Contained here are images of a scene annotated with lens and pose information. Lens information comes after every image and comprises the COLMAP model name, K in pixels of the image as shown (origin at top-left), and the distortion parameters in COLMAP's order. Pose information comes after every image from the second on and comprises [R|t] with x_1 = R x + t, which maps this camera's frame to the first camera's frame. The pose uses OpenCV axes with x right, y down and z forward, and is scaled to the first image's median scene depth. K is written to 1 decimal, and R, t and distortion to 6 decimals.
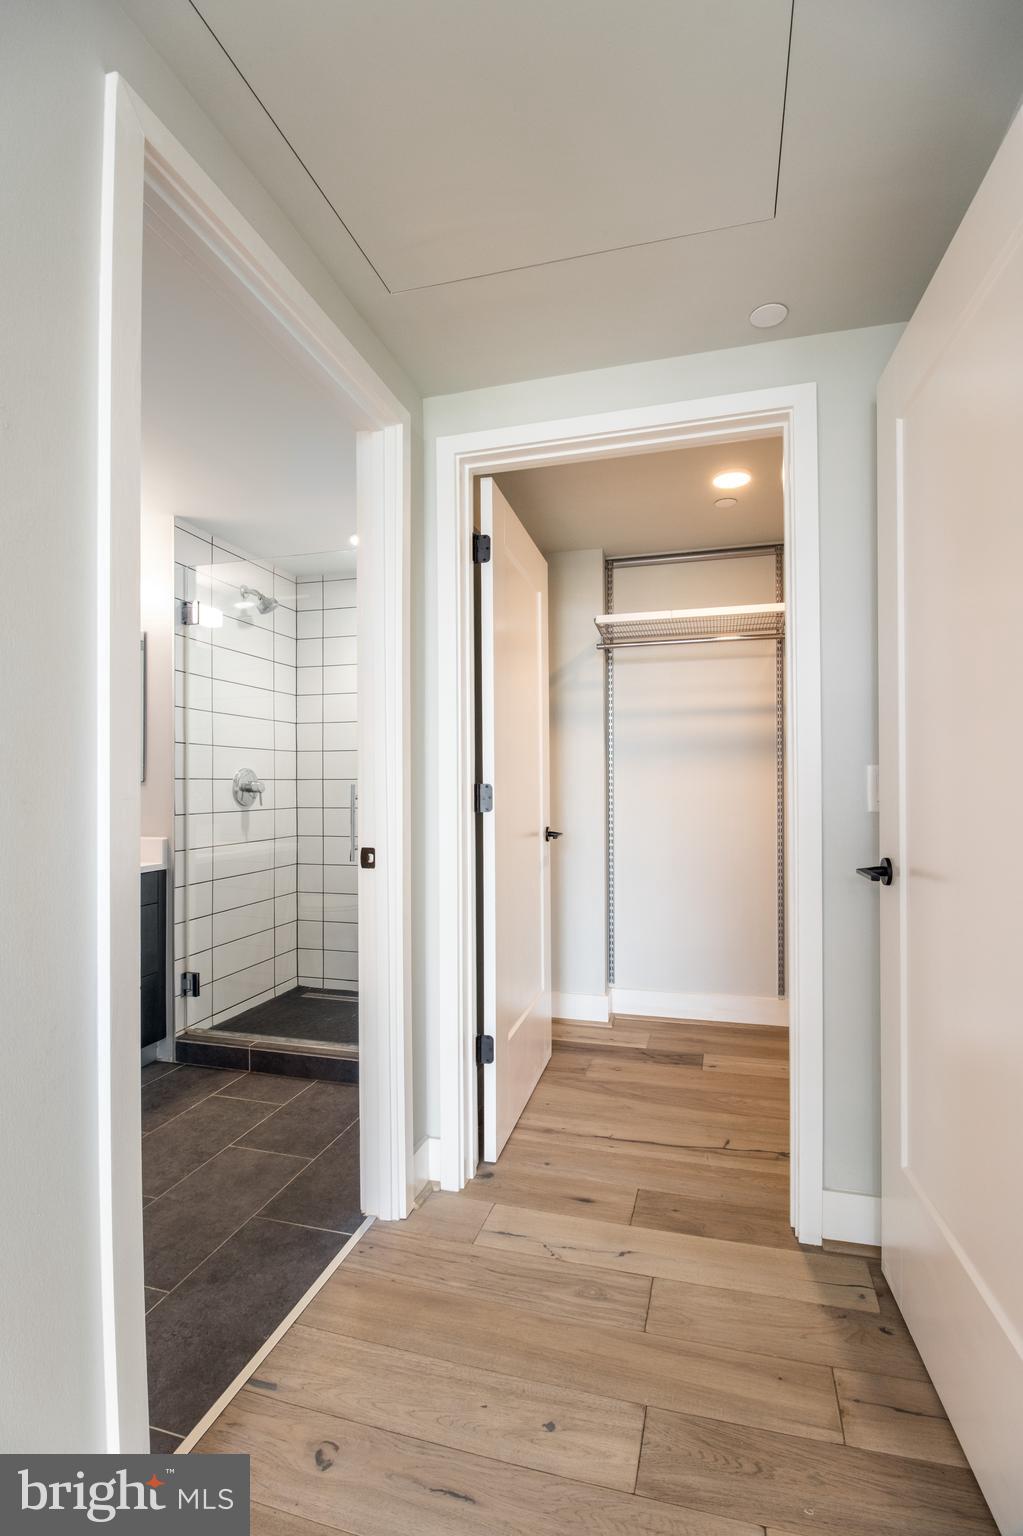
lens RADIAL K [[700.4, 0, 562.3], [0, 700.4, 777.1], [0, 0, 1]] dist [-0.012930, -0.002666]
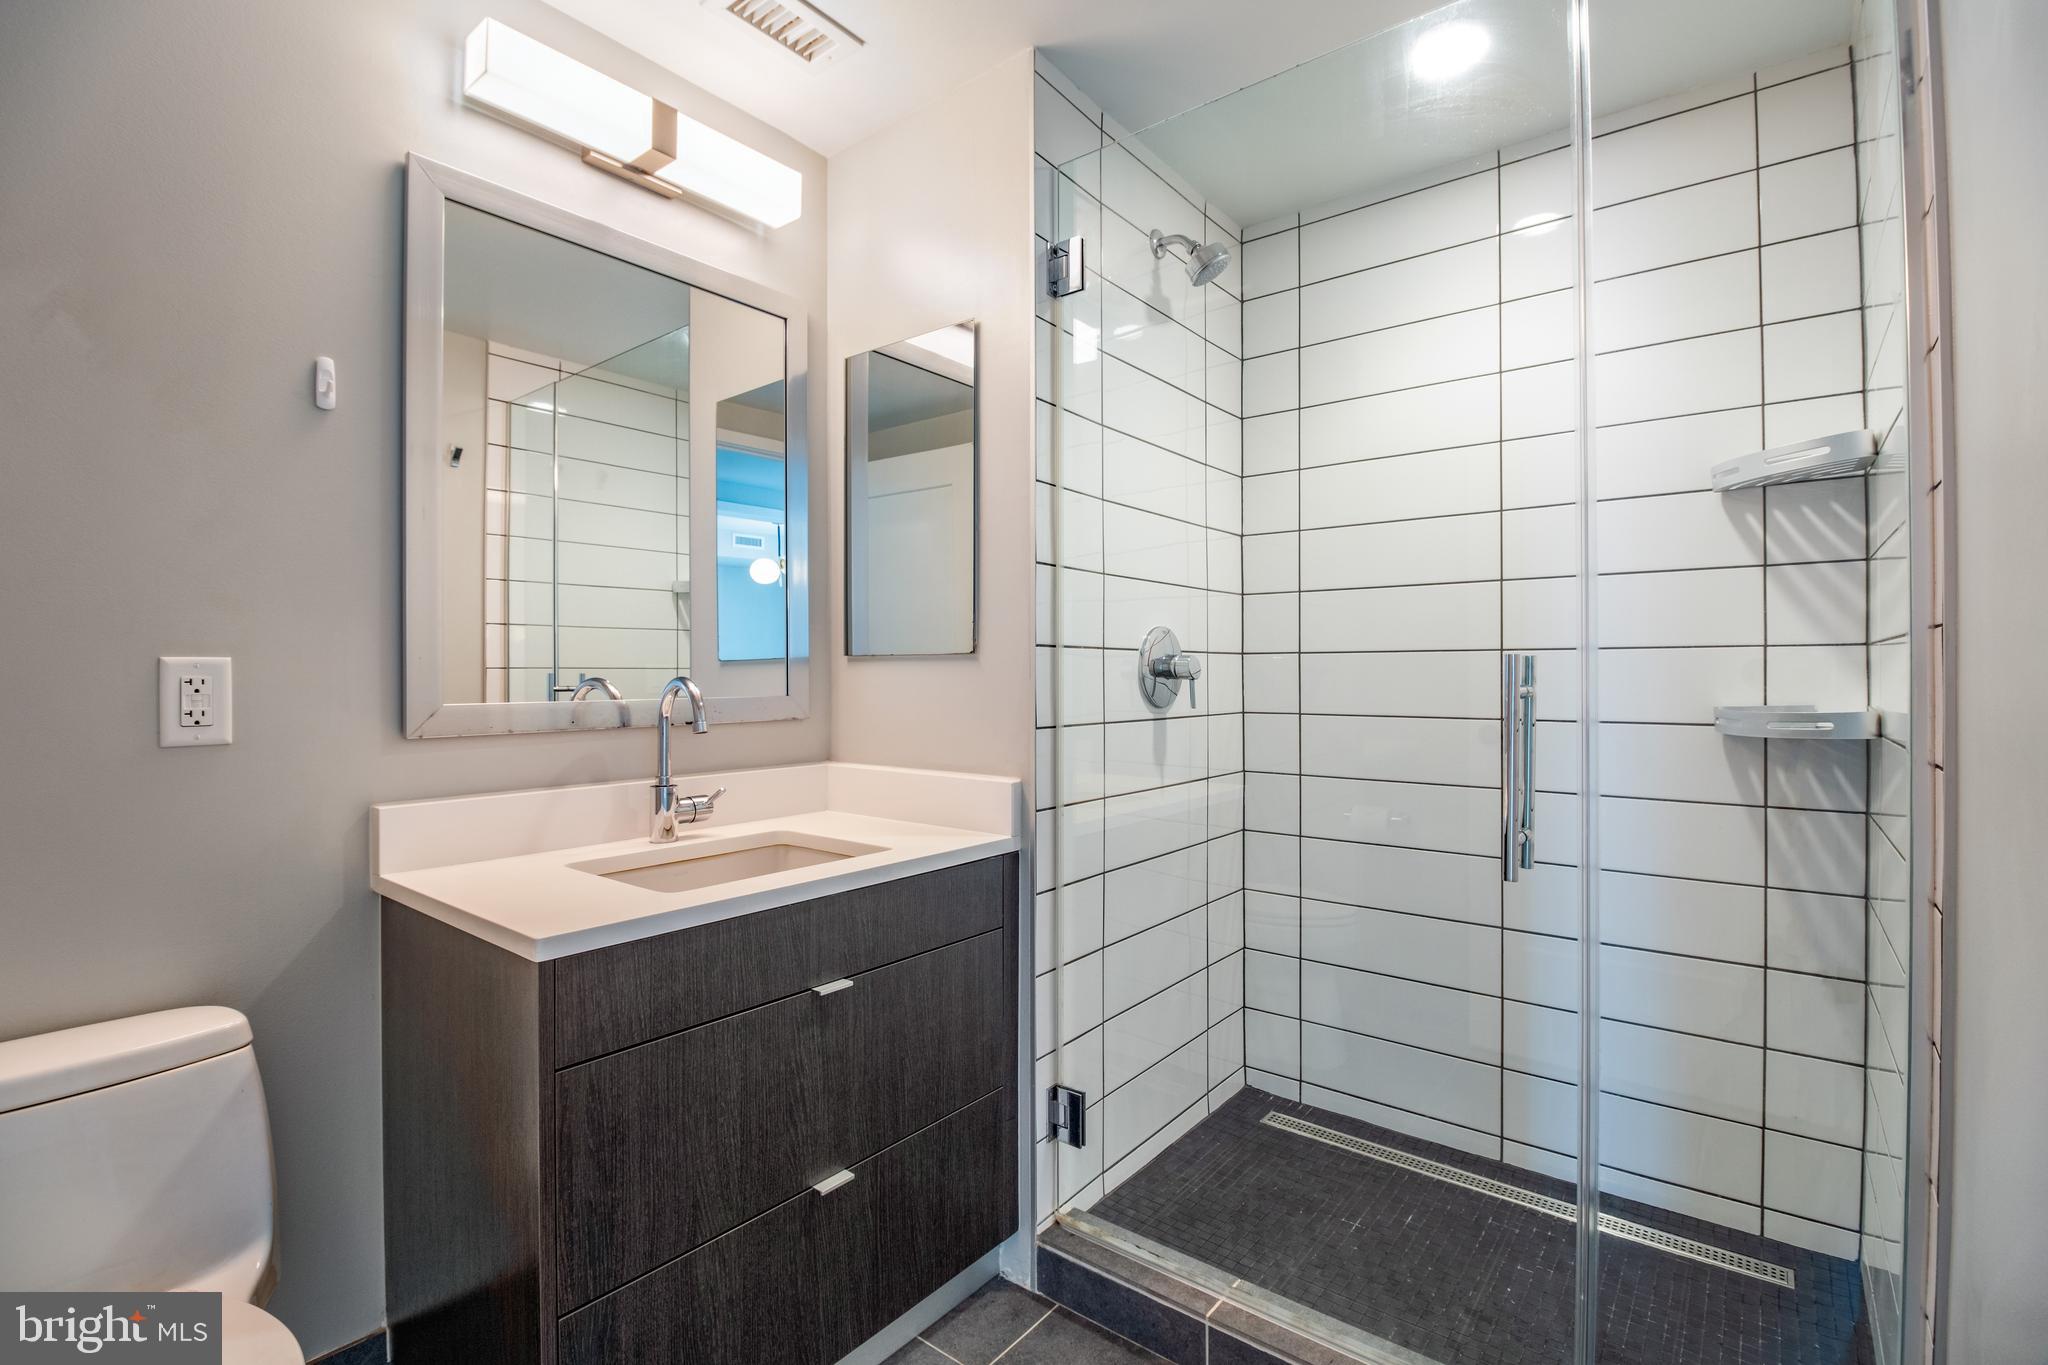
lens RADIAL K [[933.9, 0, 1010.0], [0, 933.9, 669.4], [0, 0, 1]] dist [-0.012930, -0.002666]
pose [[0.892607, 0.004786, -0.450810, -0.295995], [-0.001335, 0.999967, 0.007972, 0.012566], [0.450833, -0.006514, 0.892585, 0.453075]]
